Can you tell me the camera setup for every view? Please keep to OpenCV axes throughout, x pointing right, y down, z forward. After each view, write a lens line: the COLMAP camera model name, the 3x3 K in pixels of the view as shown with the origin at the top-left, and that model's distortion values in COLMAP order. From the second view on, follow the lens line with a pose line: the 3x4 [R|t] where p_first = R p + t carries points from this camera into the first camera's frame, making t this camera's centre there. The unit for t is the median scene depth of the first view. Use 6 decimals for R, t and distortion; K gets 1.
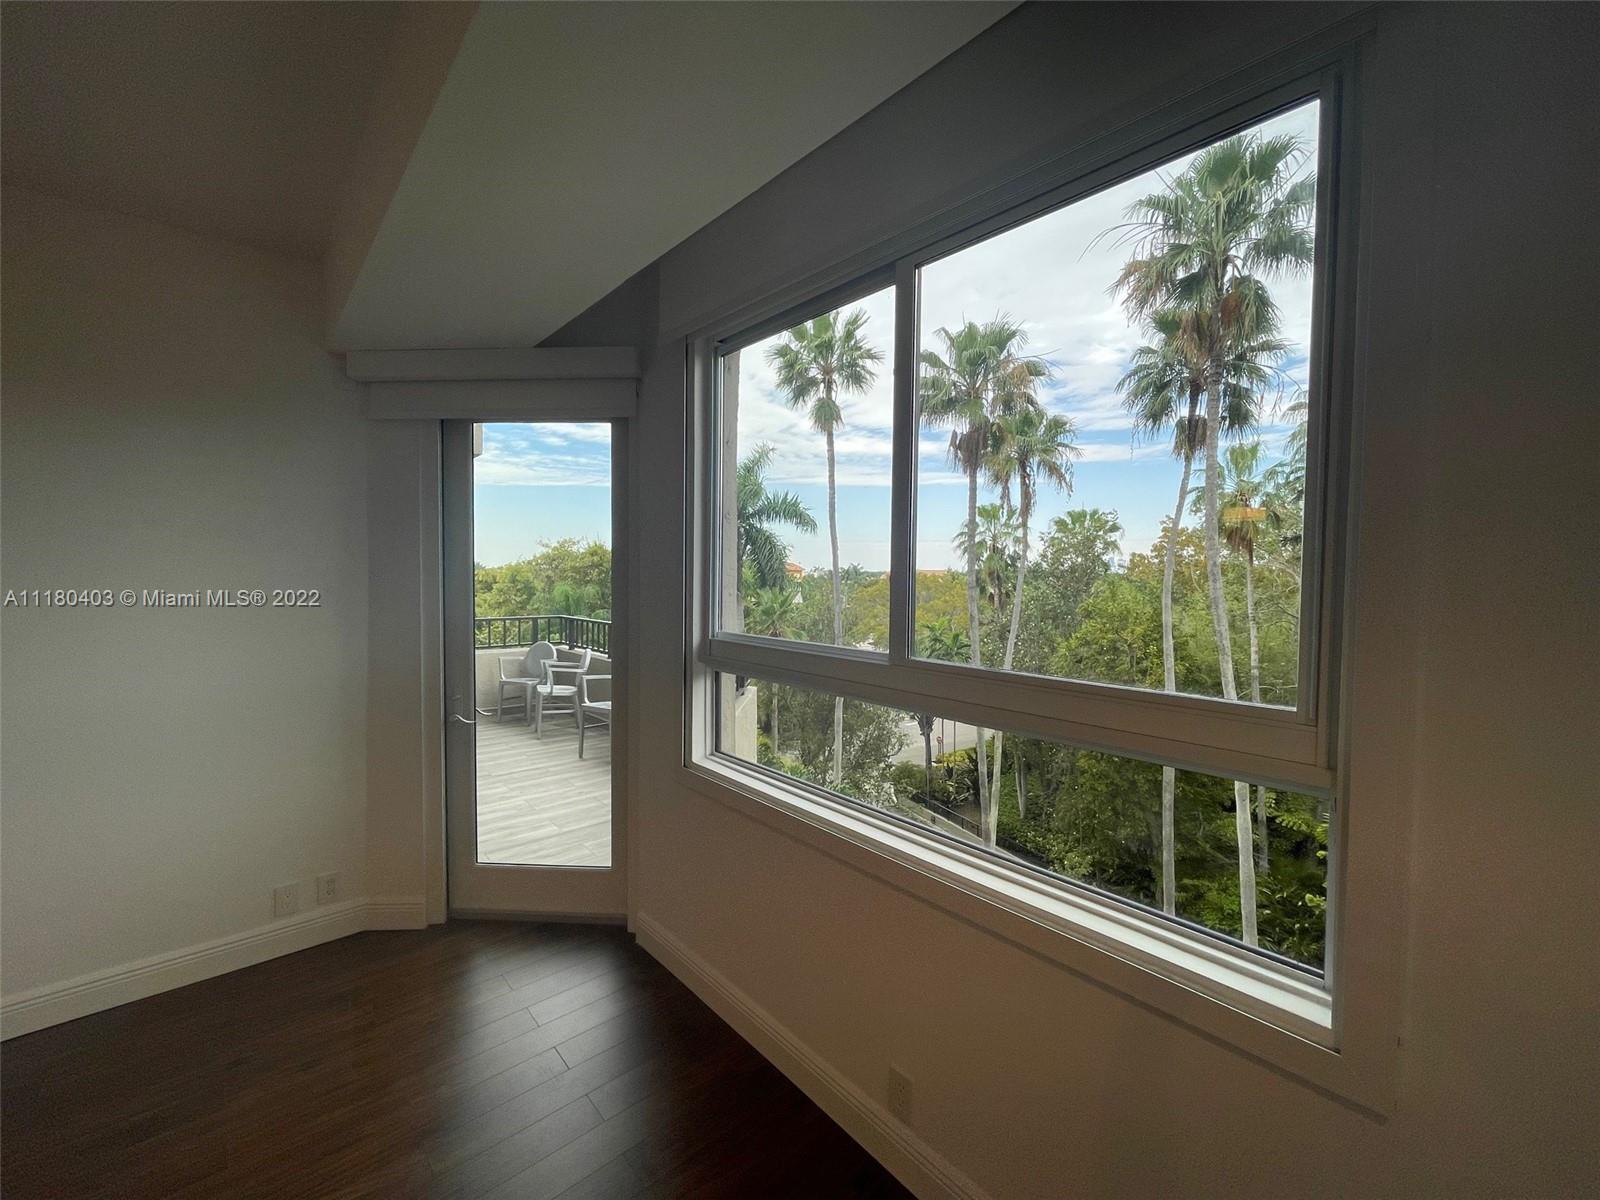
lens RADIAL K [[644.6, 0, 795.3], [0, 644.6, 597.6], [0, 0, 1]] dist [-0.000092, -0.000122]
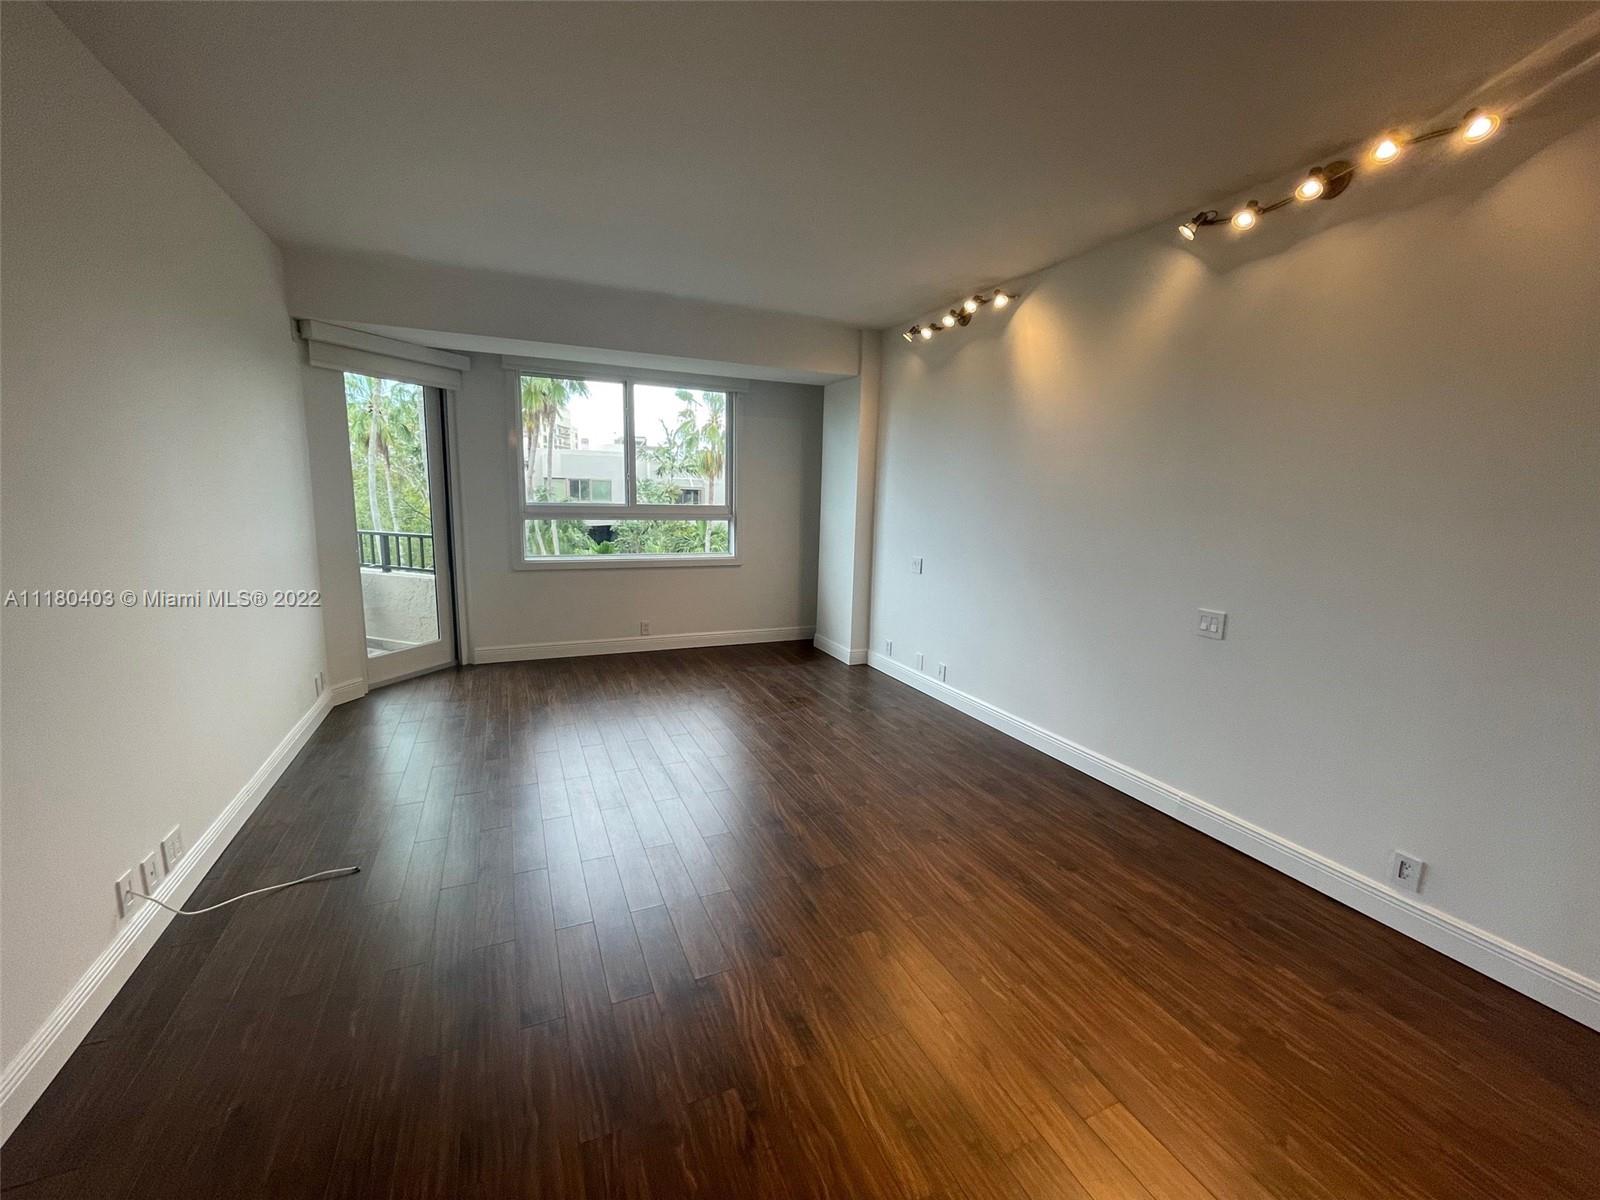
lens RADIAL K [[644.6, 0, 798.7], [0, 644.6, 596.7], [0, 0, 1]] dist [-0.000092, -0.000122]
pose [[0.309514, -0.157241, 0.937804, -1.923744], [0.019861, 0.987087, 0.158950, 0.038489], [-0.950687, -0.030571, 0.308640, -0.596358]]
